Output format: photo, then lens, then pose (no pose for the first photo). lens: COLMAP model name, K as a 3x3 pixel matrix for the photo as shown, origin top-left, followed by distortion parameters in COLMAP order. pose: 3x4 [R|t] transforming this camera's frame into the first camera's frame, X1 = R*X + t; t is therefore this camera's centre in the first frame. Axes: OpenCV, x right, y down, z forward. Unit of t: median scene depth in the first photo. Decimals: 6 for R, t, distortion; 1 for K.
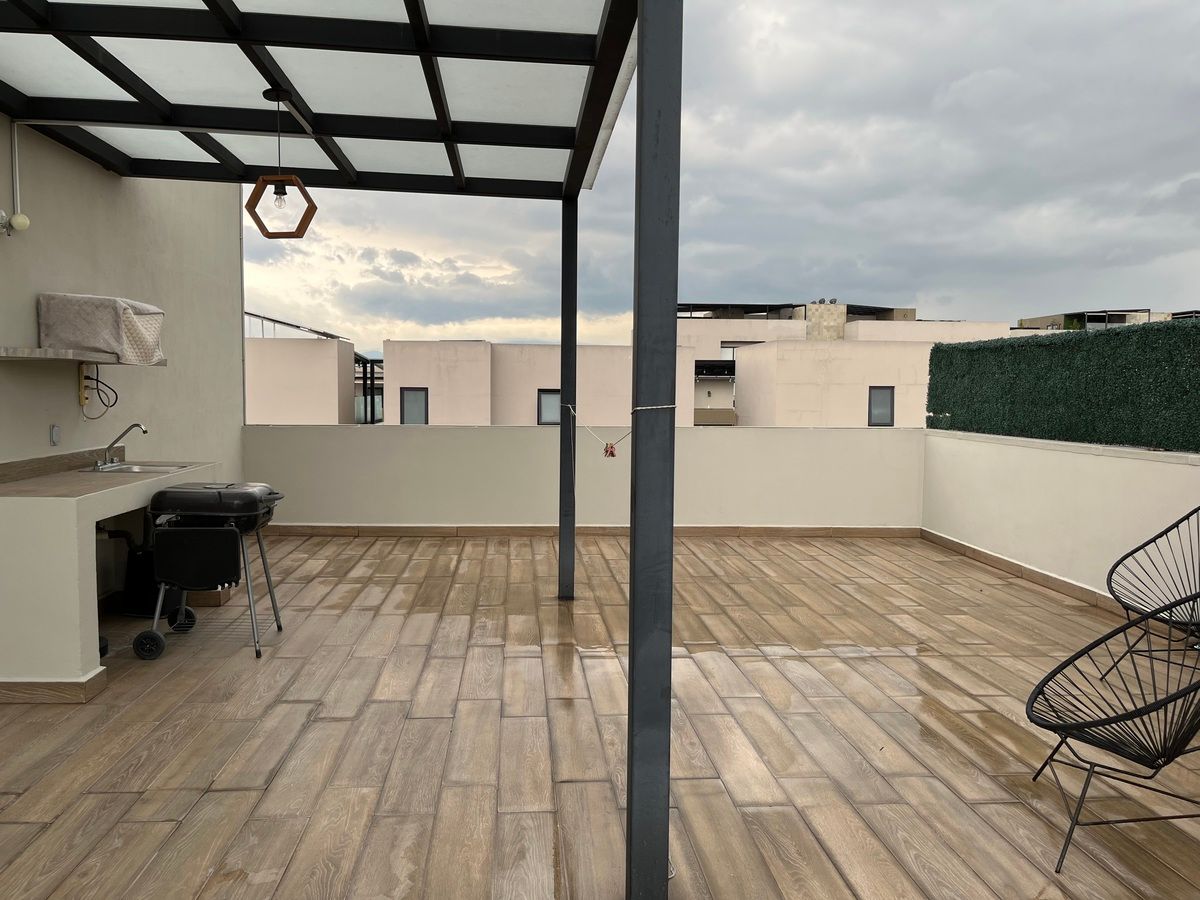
lens RADIAL K [[898.7, 0, 600.0], [0, 898.7, 450.0], [0, 0, 1]] dist [0.052629, -0.068507]
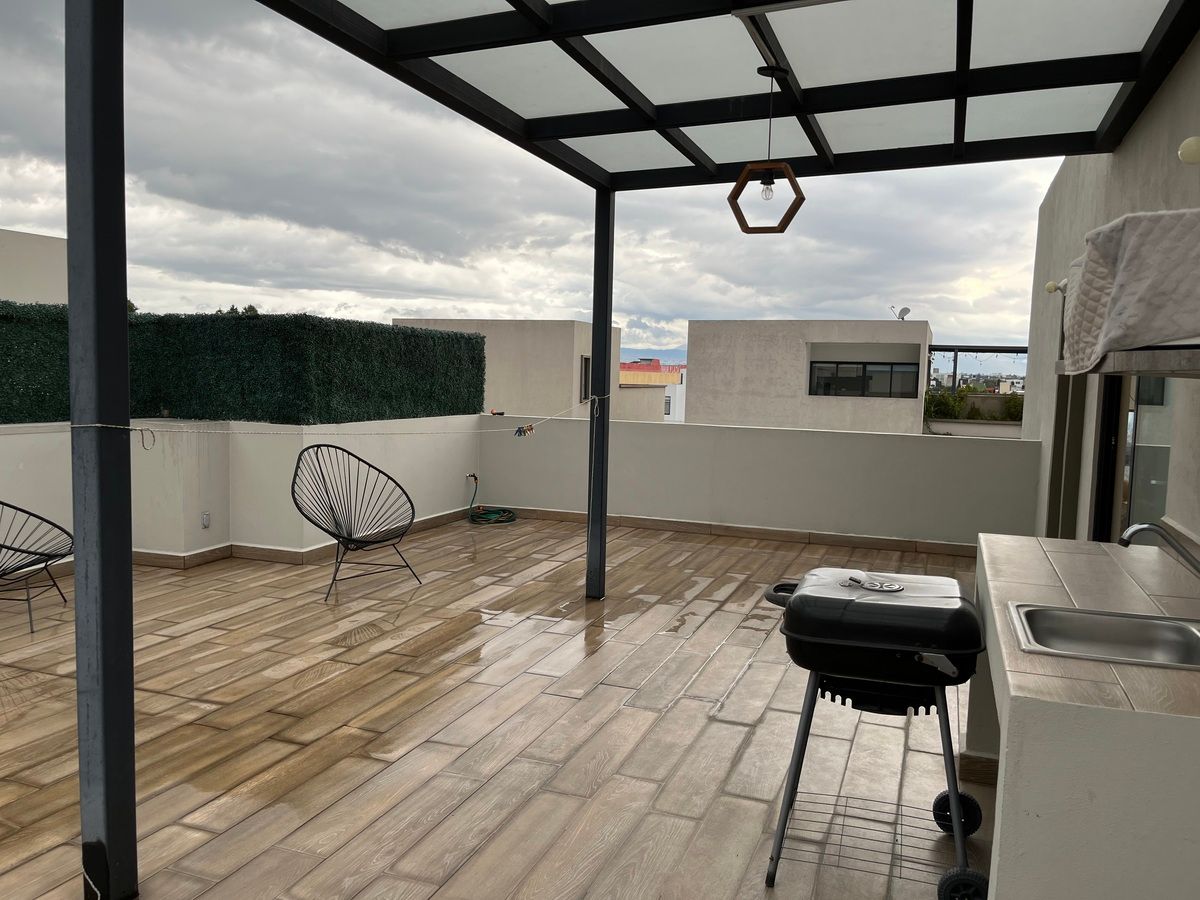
lens RADIAL K [[898.7, 0, 600.0], [0, 898.7, 450.0], [0, 0, 1]] dist [0.052629, -0.068507]
pose [[-0.893638, -0.070902, 0.443152, -0.130166], [-0.004186, 0.988715, 0.149749, -0.032306], [-0.448768, 0.131966, -0.883851, 0.397950]]
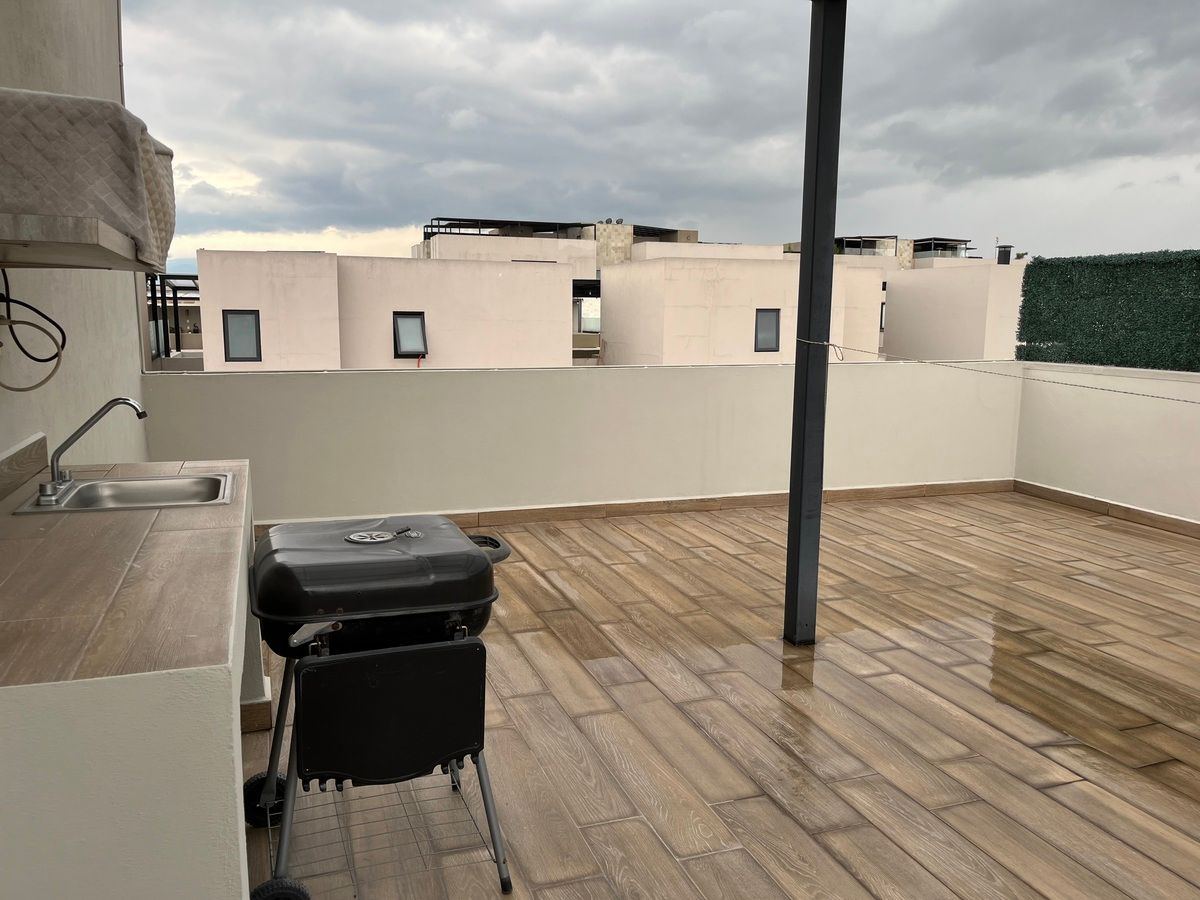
lens RADIAL K [[898.7, 0, 600.0], [0, 898.7, 450.0], [0, 0, 1]] dist [0.052629, -0.068507]
pose [[0.966030, -0.040696, 0.255205, -0.108746], [0.018621, 0.995918, 0.088323, -0.010729], [-0.257758, -0.080571, 0.962844, 0.134374]]
